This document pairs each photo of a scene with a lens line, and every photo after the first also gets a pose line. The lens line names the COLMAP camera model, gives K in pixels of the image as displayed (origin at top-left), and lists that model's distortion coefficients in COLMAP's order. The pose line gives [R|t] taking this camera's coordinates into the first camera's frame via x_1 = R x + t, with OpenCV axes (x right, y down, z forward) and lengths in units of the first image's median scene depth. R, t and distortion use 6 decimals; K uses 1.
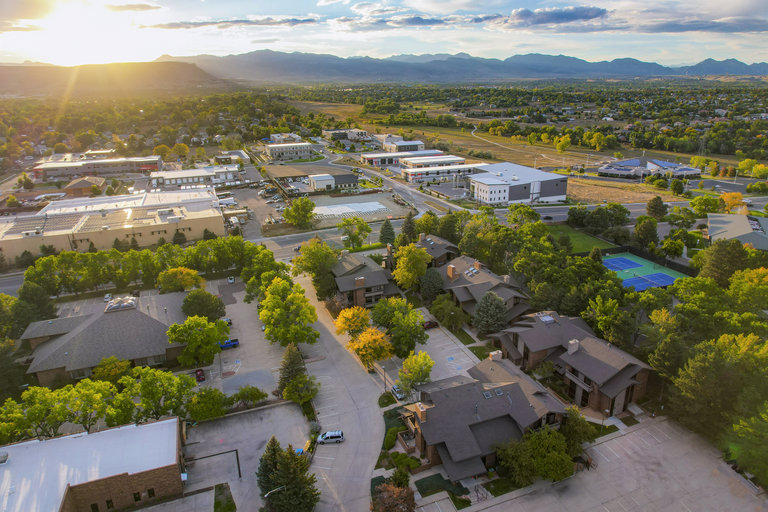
lens RADIAL K [[509.8, 0, 384.4], [0, 509.8, 255.9], [0, 0, 1]] dist [-0.033308, 0.021642]
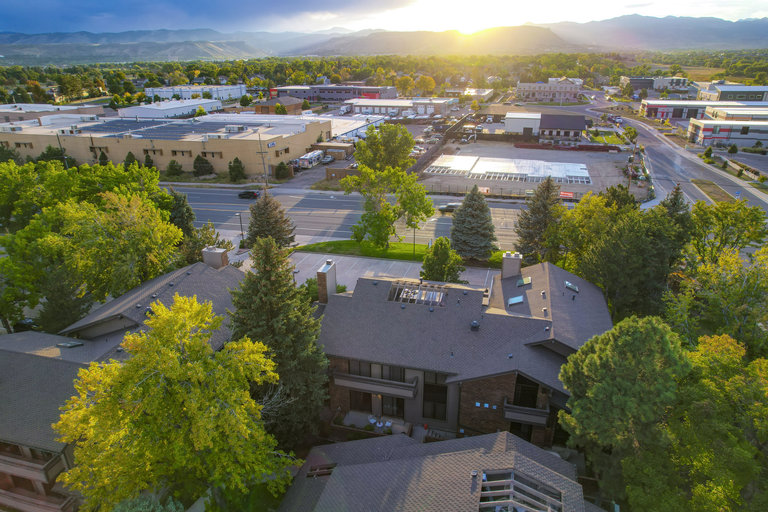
lens RADIAL K [[509.8, 0, 384.6], [0, 509.8, 256.4], [0, 0, 1]] dist [-0.033308, 0.021642]
pose [[0.804127, 0.238032, -0.544721, 0.106346], [-0.206760, 0.971112, 0.119133, -0.036357], [0.557342, 0.016828, 0.830112, 0.455493]]
